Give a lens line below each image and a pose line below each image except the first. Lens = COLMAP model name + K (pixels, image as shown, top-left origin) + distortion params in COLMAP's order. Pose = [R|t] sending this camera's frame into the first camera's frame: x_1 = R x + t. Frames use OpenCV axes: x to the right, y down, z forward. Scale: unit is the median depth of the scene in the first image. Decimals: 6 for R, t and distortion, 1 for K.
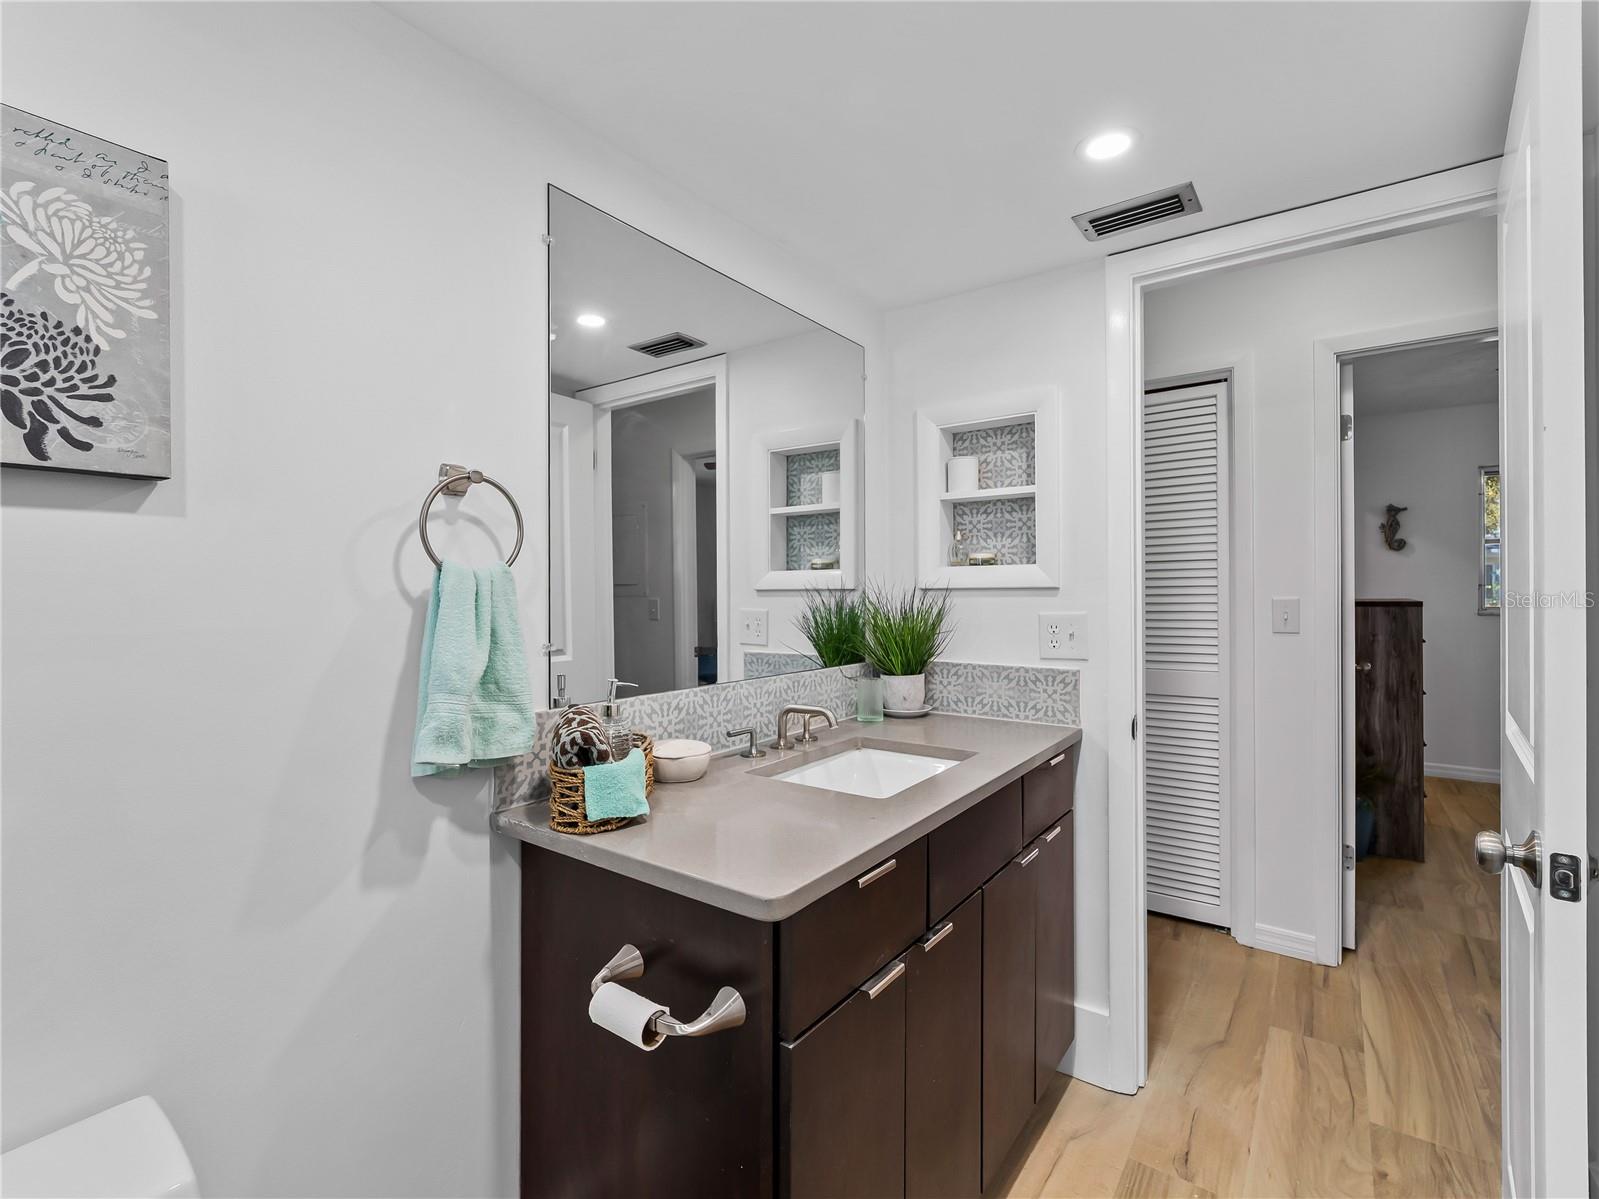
lens RADIAL K [[745.5, 0, 794.1], [0, 745.5, 591.2], [0, 0, 1]] dist [0.000963, -0.000487]
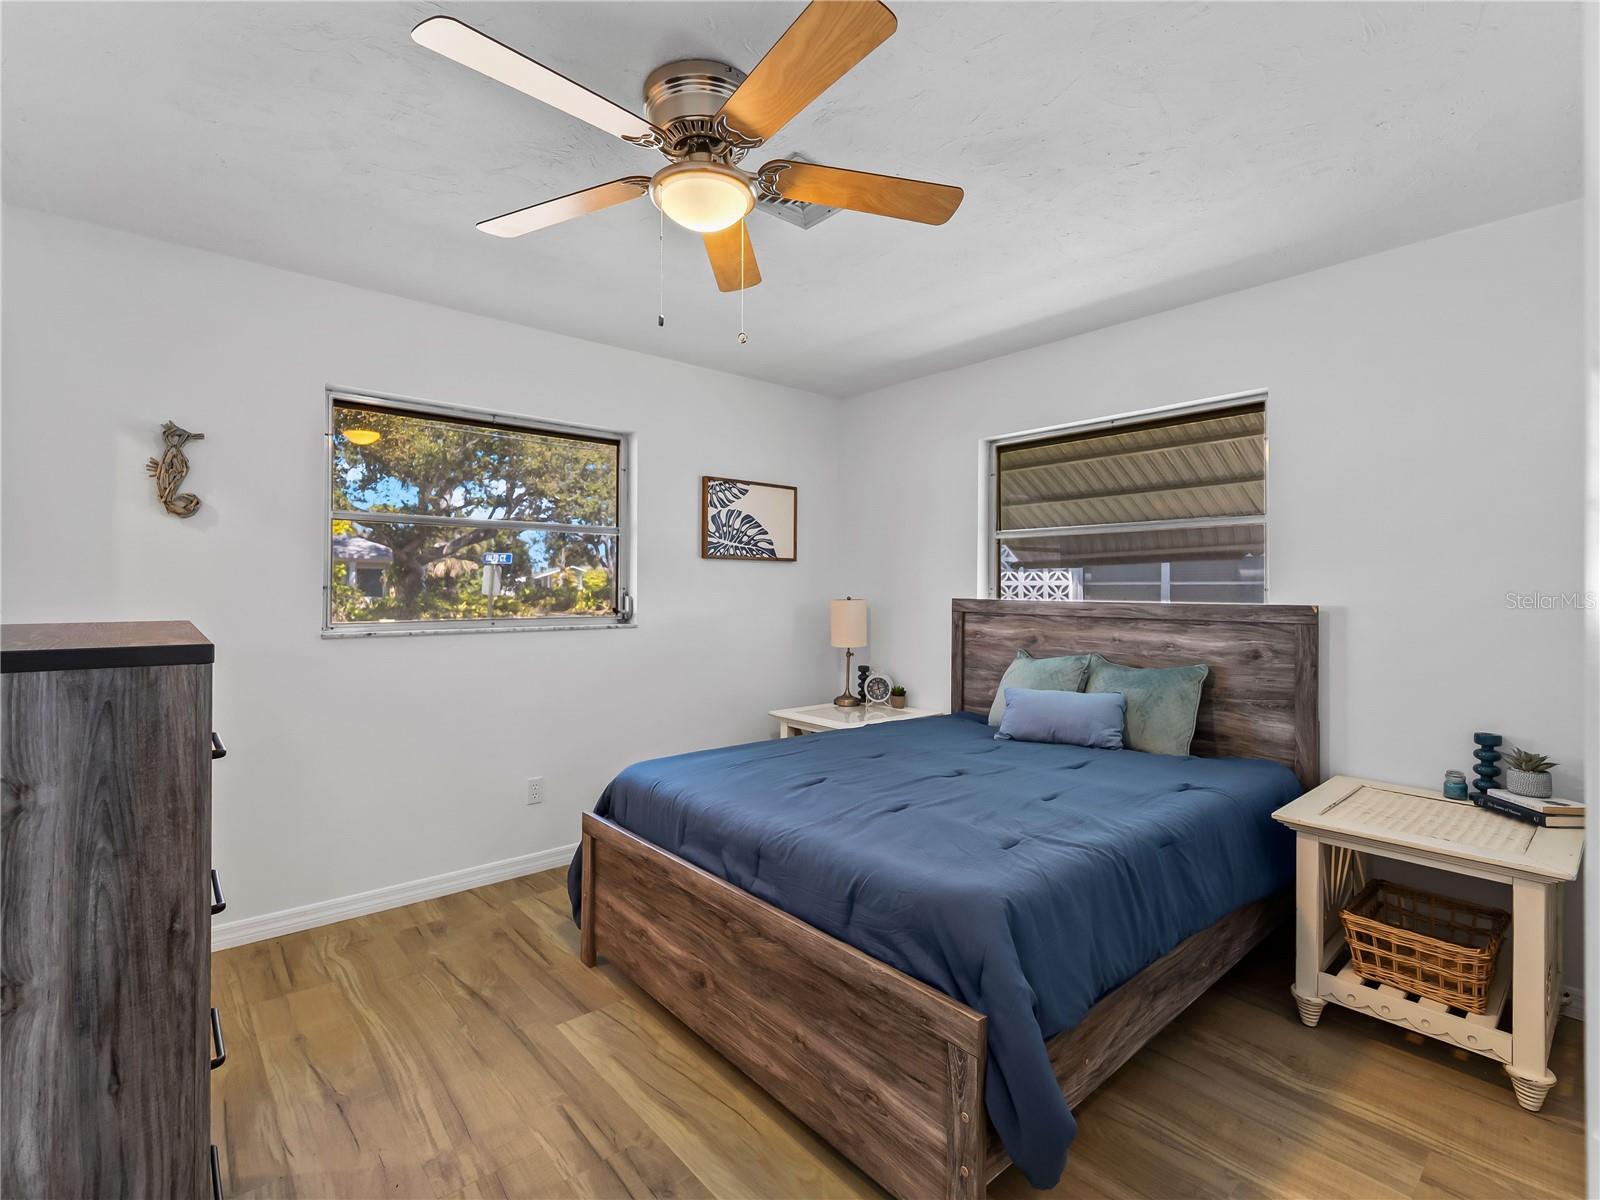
lens RADIAL K [[719.7, 0, 800.0], [0, 719.7, 600.0], [0, 0, 1]] dist [-0.013182, 0.000248]
pose [[0.205802, -0.001379, 0.978593, 0.427452], [-0.013691, 0.999897, 0.004288, -0.005937], [-0.978498, -0.014280, 0.205762, 0.496908]]
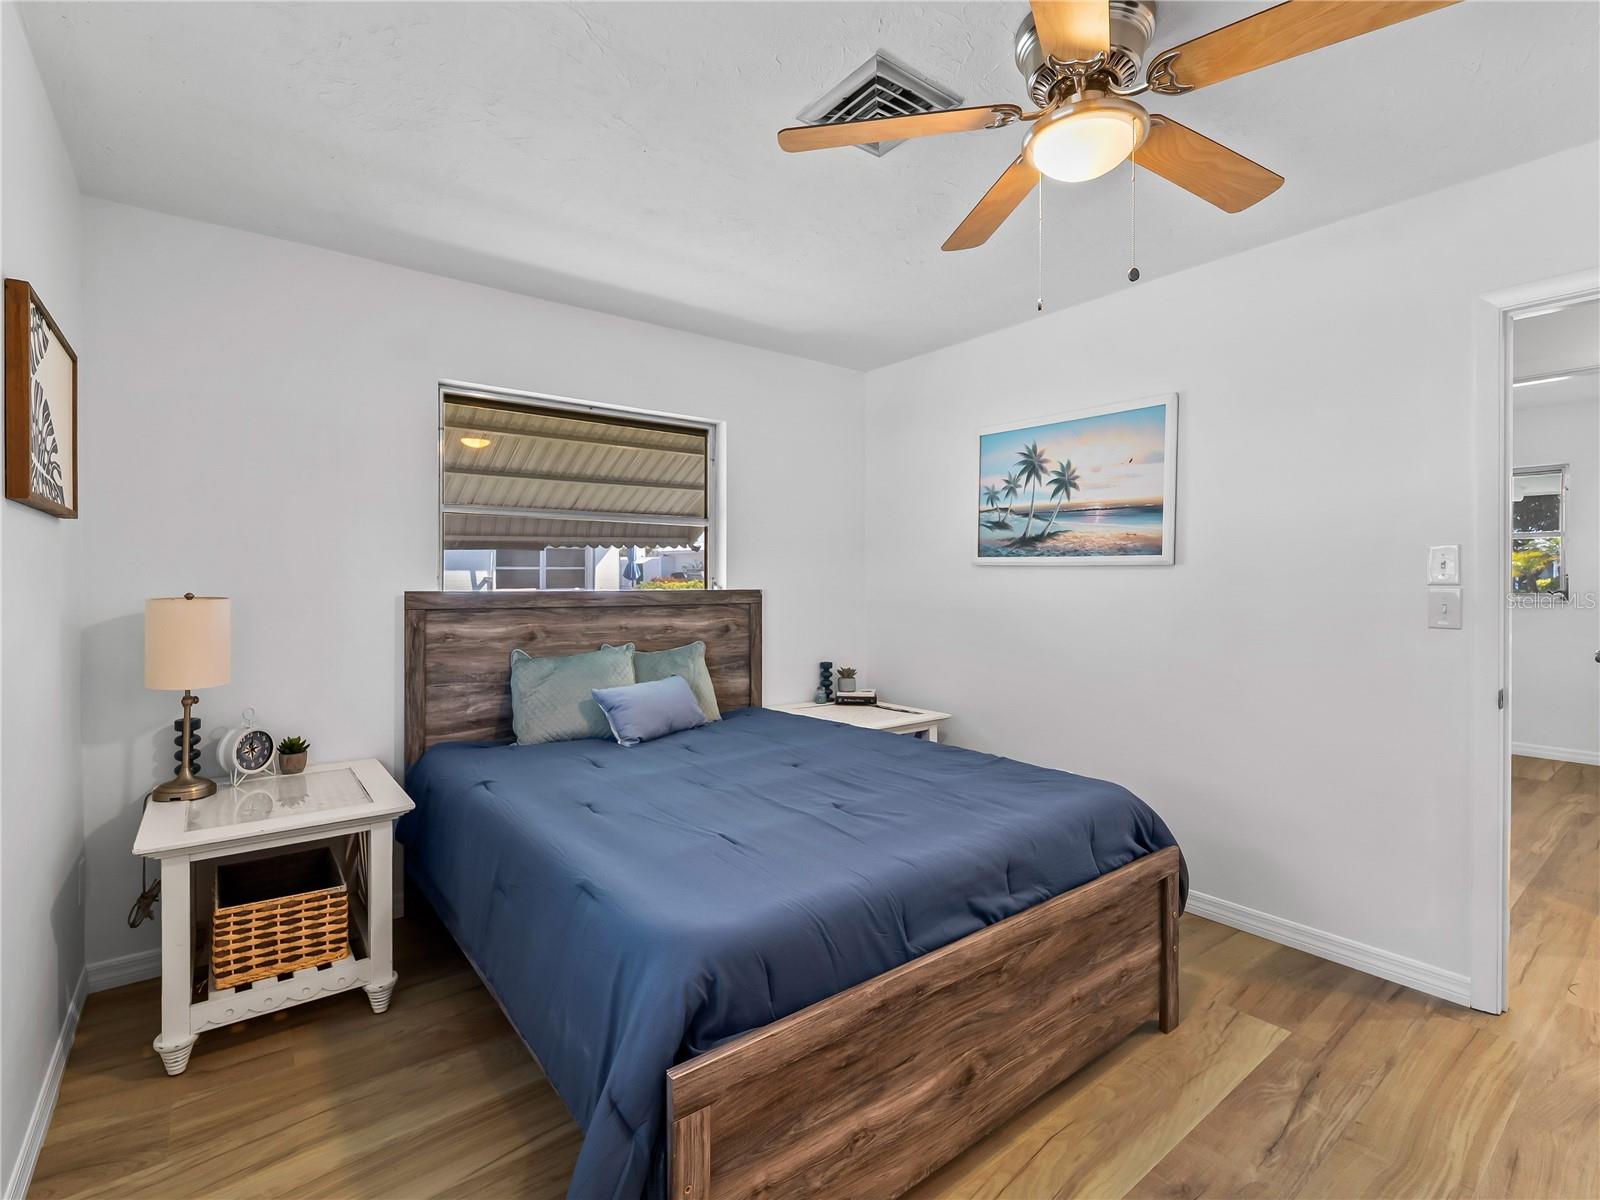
lens RADIAL K [[746.0, 0, 794.6], [0, 746.0, 591.7], [0, 0, 1]] dist [0.000963, -0.000487]
pose [[-0.961114, 0.010387, 0.275957, 0.716487], [0.011820, 0.999924, 0.003528, -0.004873], [-0.275899, 0.006652, -0.961164, 0.880362]]
